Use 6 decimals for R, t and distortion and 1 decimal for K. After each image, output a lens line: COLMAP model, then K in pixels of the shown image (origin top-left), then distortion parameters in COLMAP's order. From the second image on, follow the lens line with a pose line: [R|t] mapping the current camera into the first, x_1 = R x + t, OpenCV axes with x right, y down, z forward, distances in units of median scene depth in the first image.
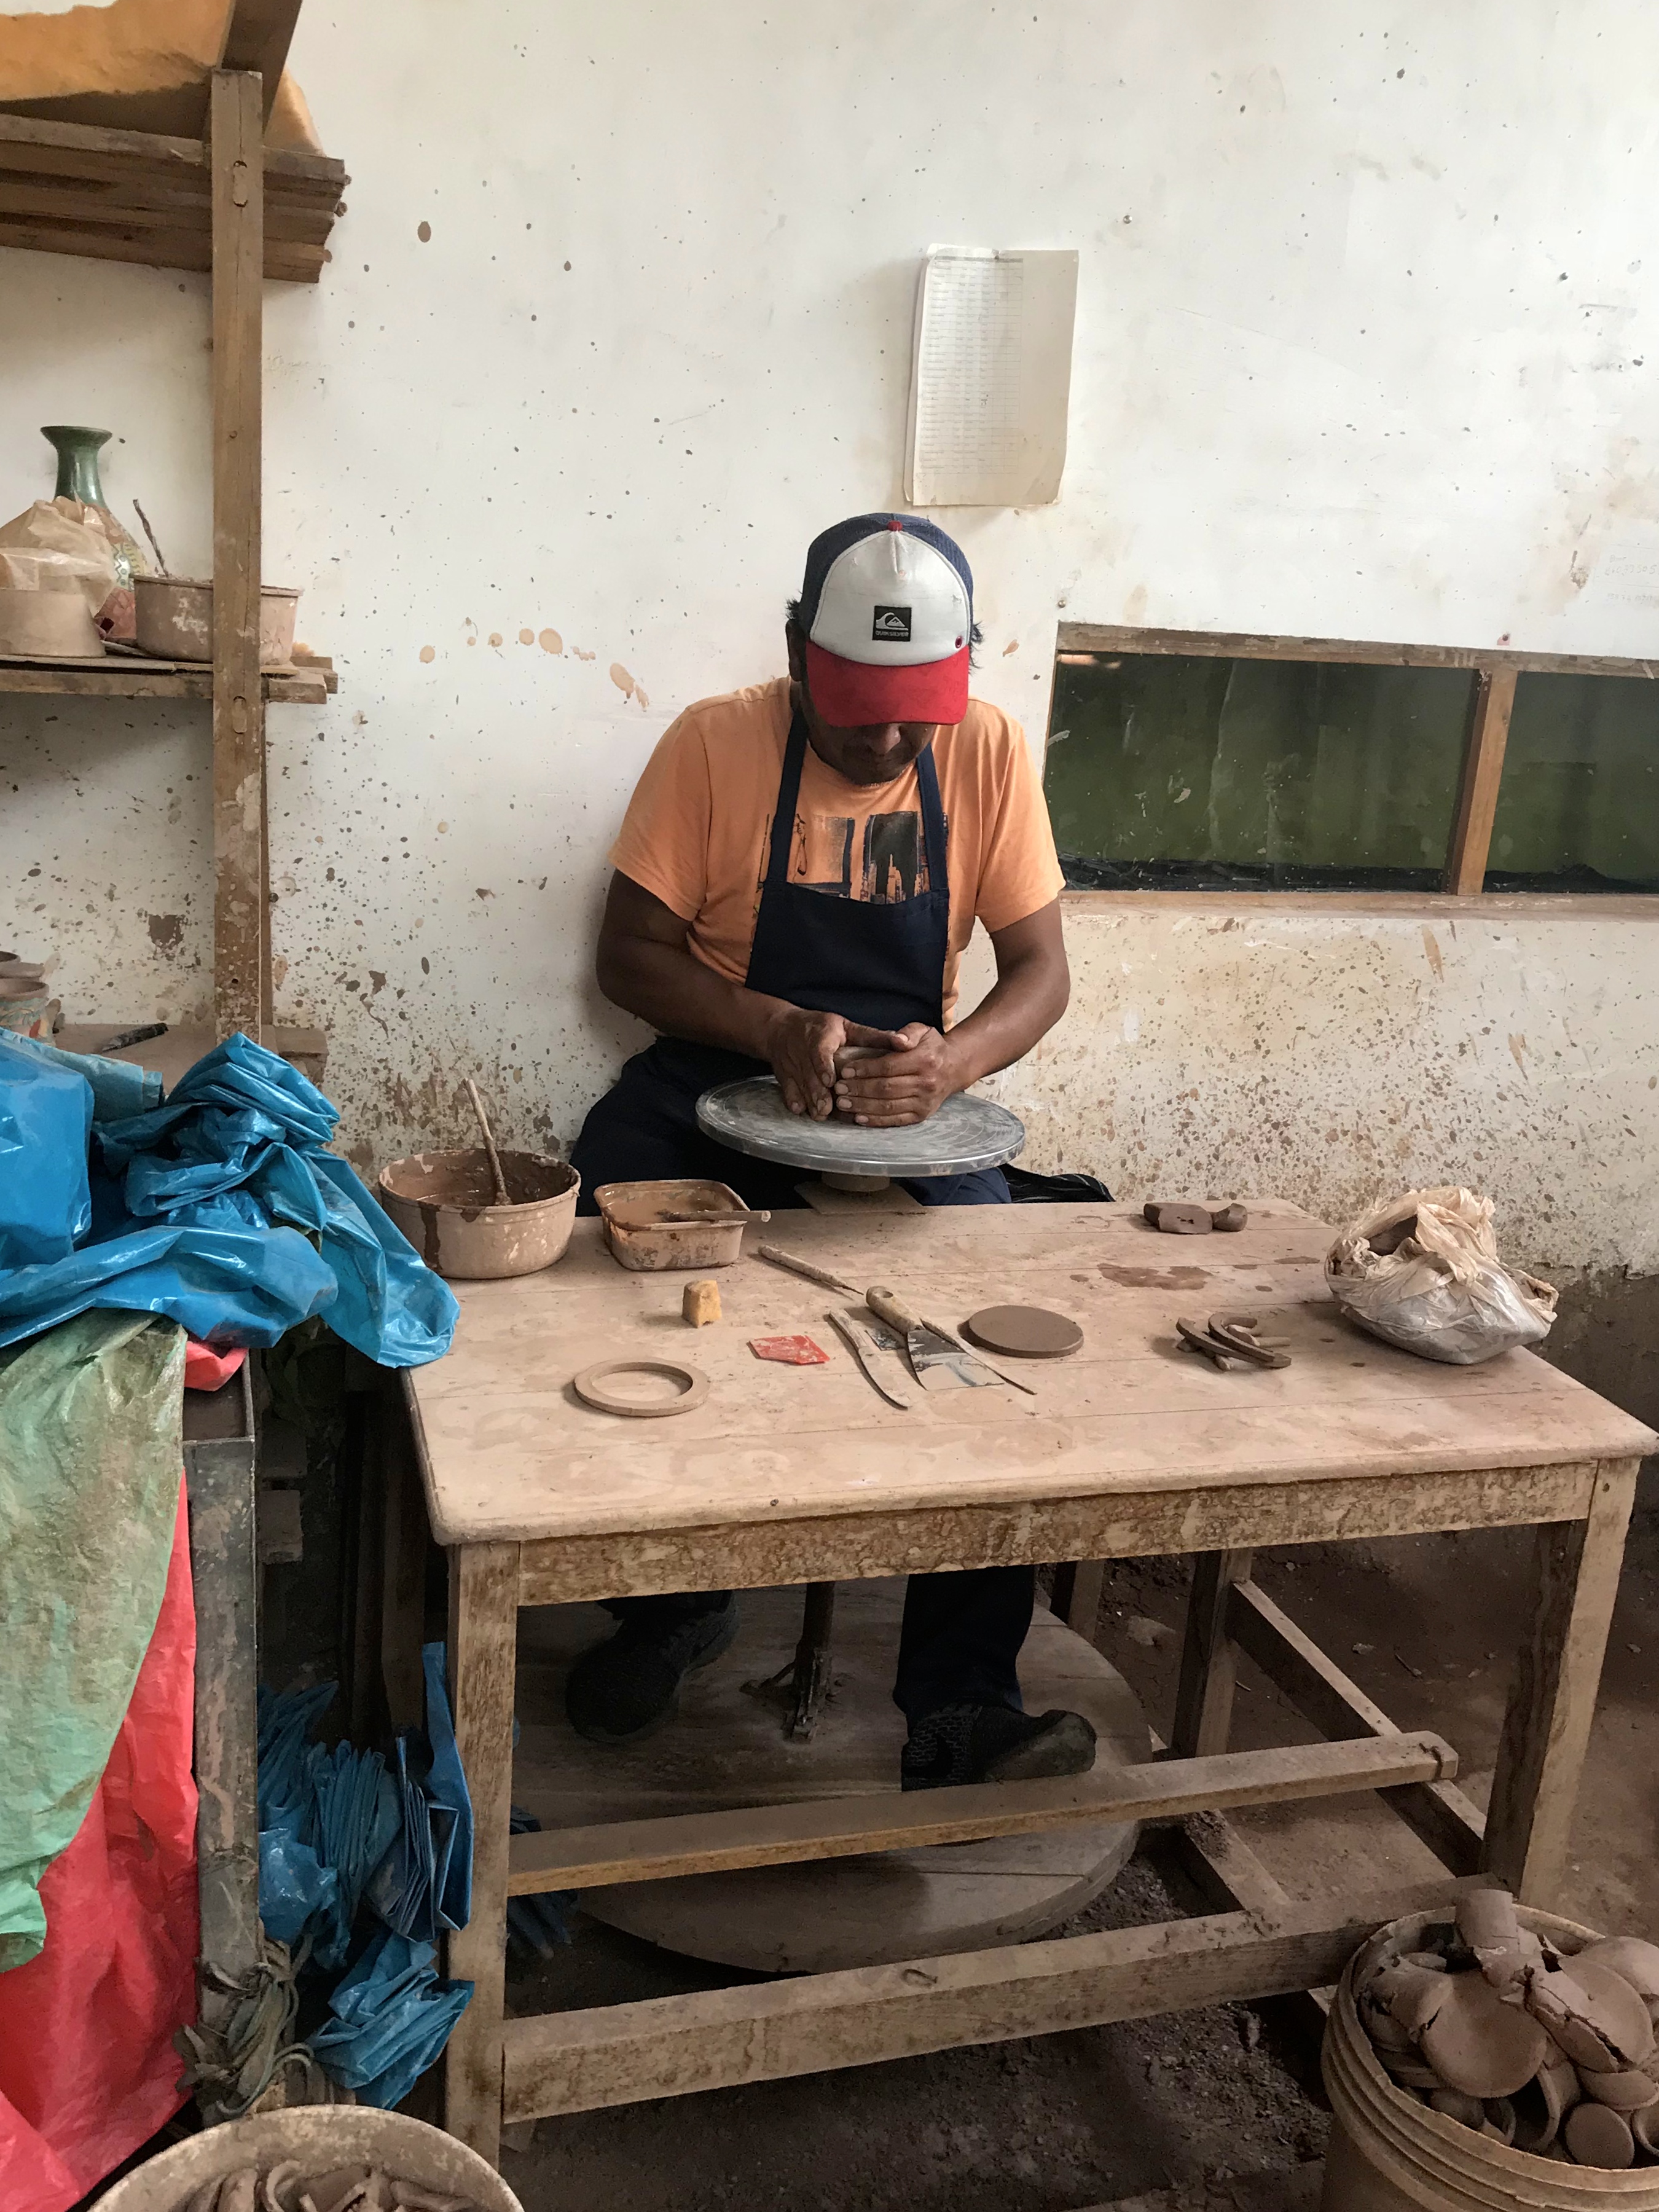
lens RADIAL K [[1904.1, 0, 827.7], [0, 1904.1, 1099.3], [0, 0, 1]] dist [-0.008967, -0.003577]
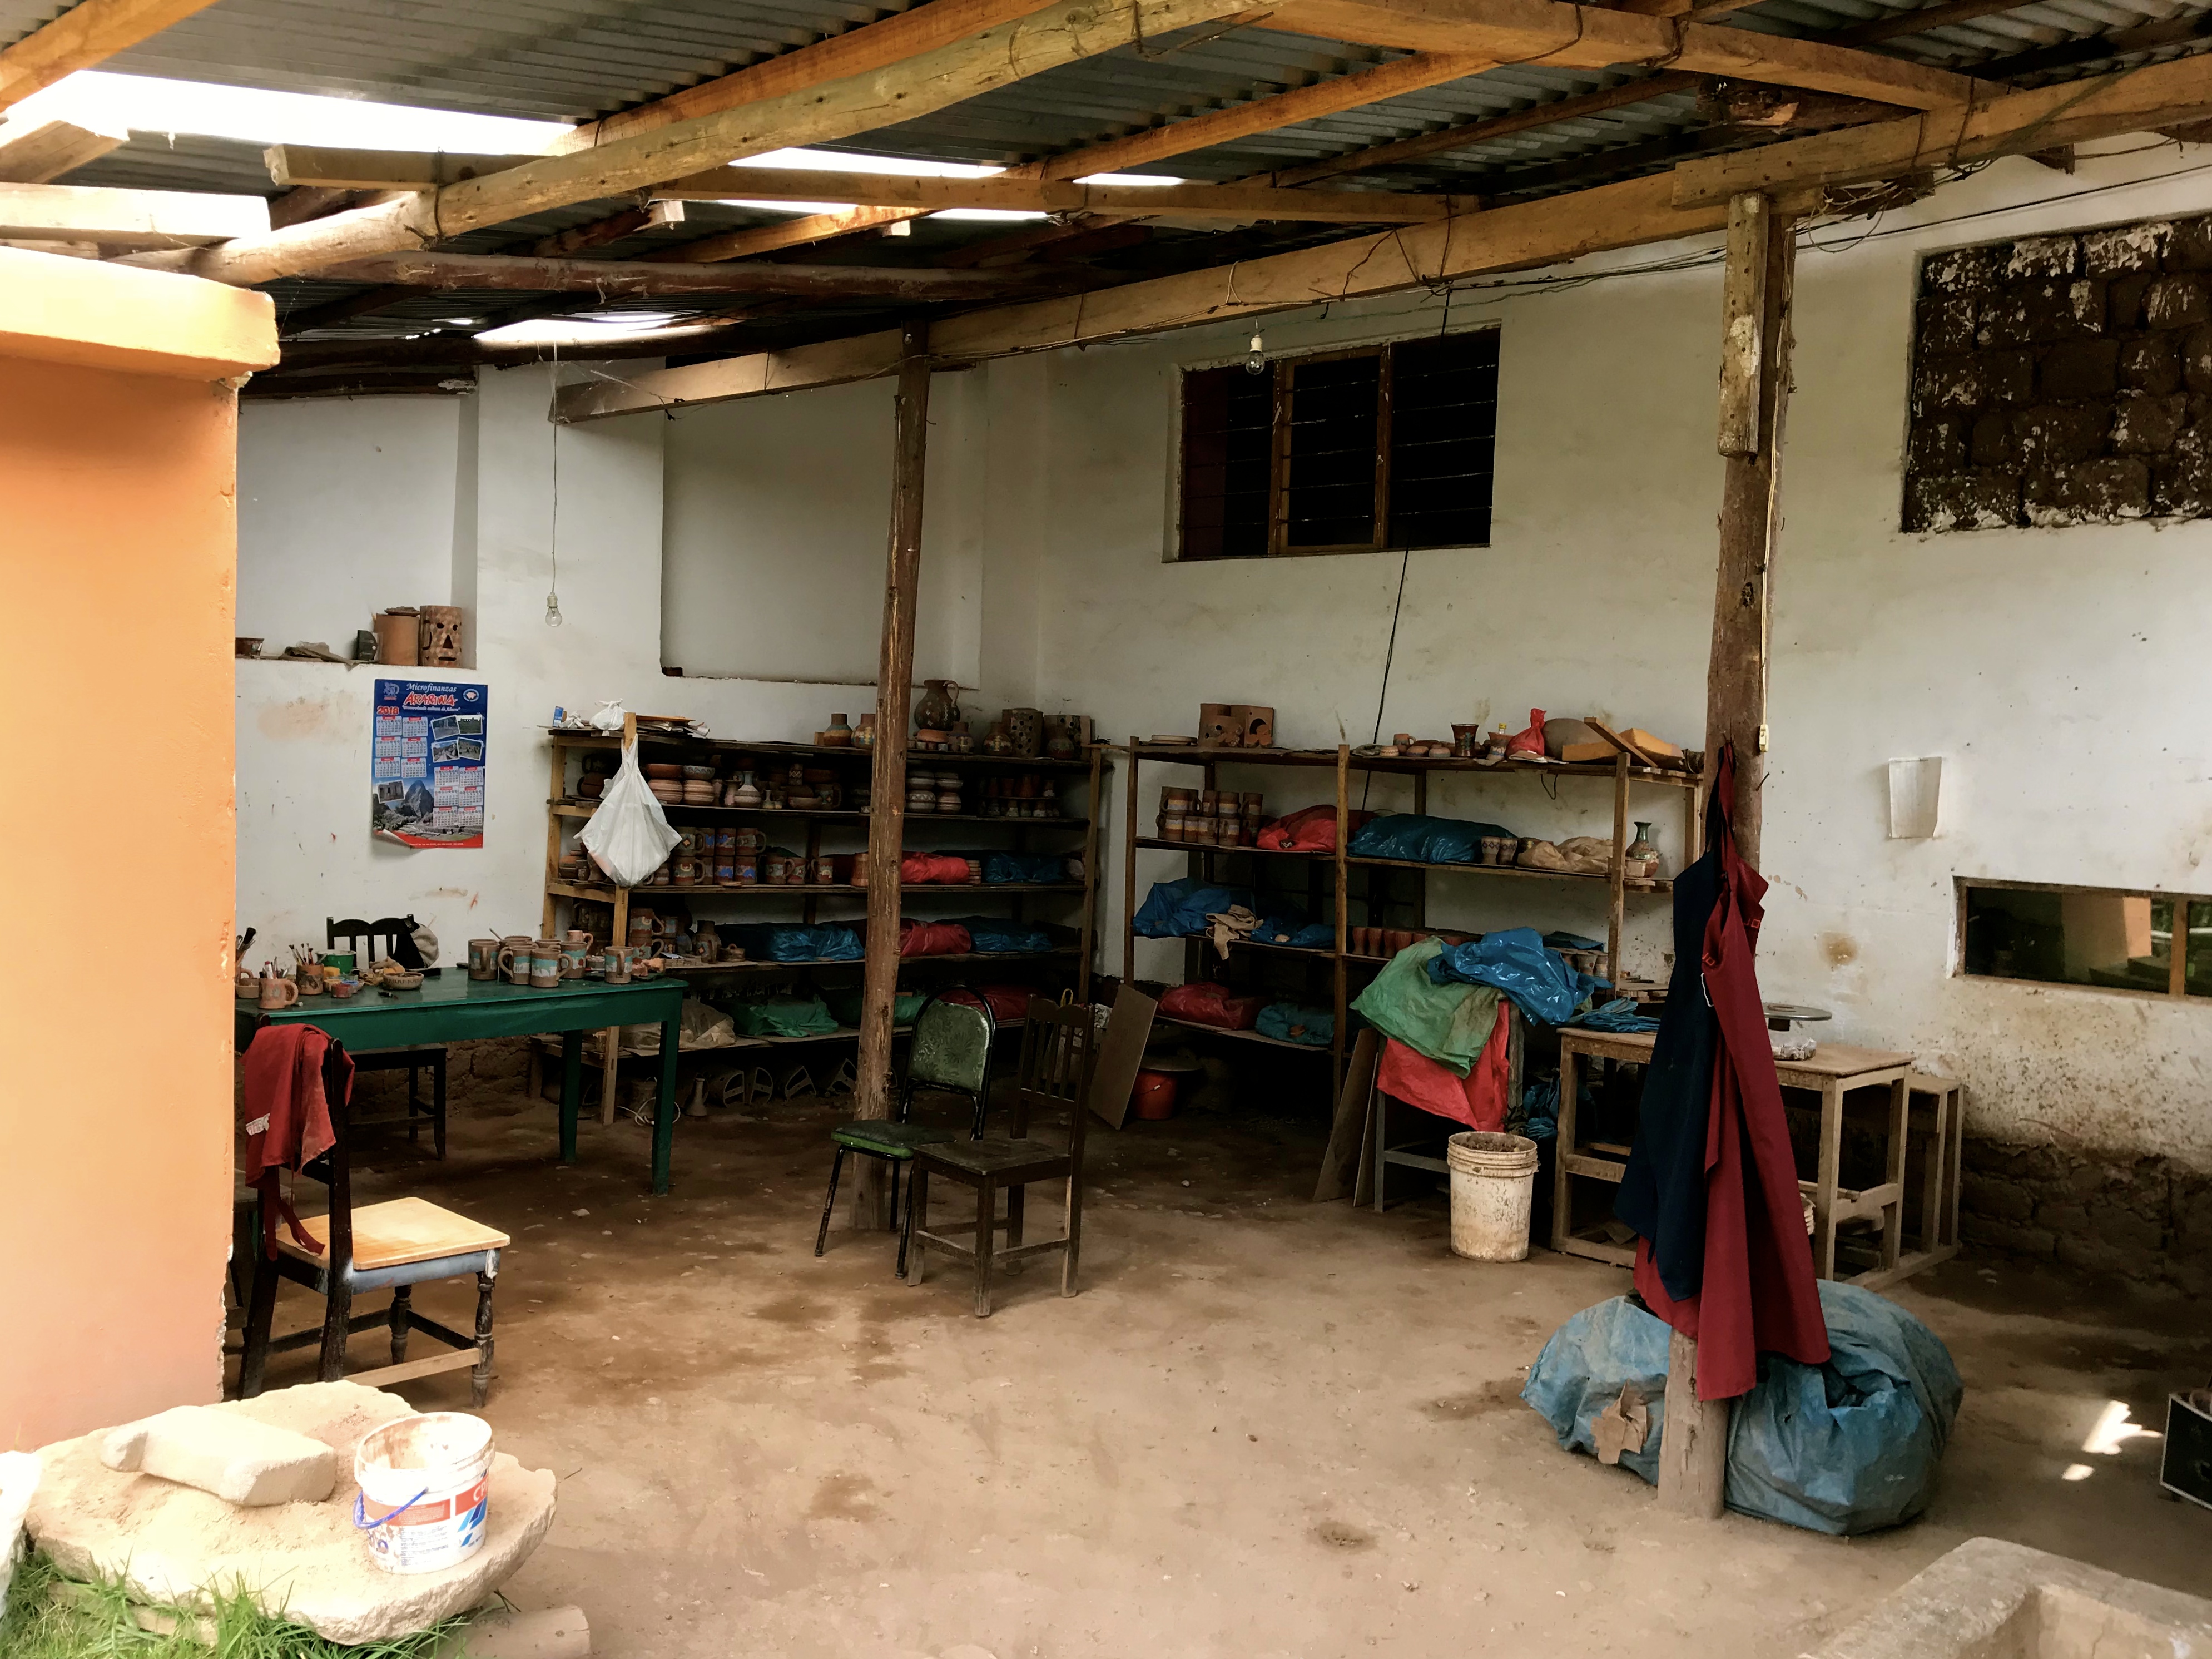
lens RADIAL K [[1904.3, 0, 1106.0], [0, 1904.3, 826.7], [0, 0, 1]] dist [-0.008967, -0.003577]
pose [[0.524928, -0.000903, -0.851146, 1.675529], [-0.213812, 0.967794, -0.132891, 0.290804], [0.823854, 0.251743, 0.507829, -1.342301]]
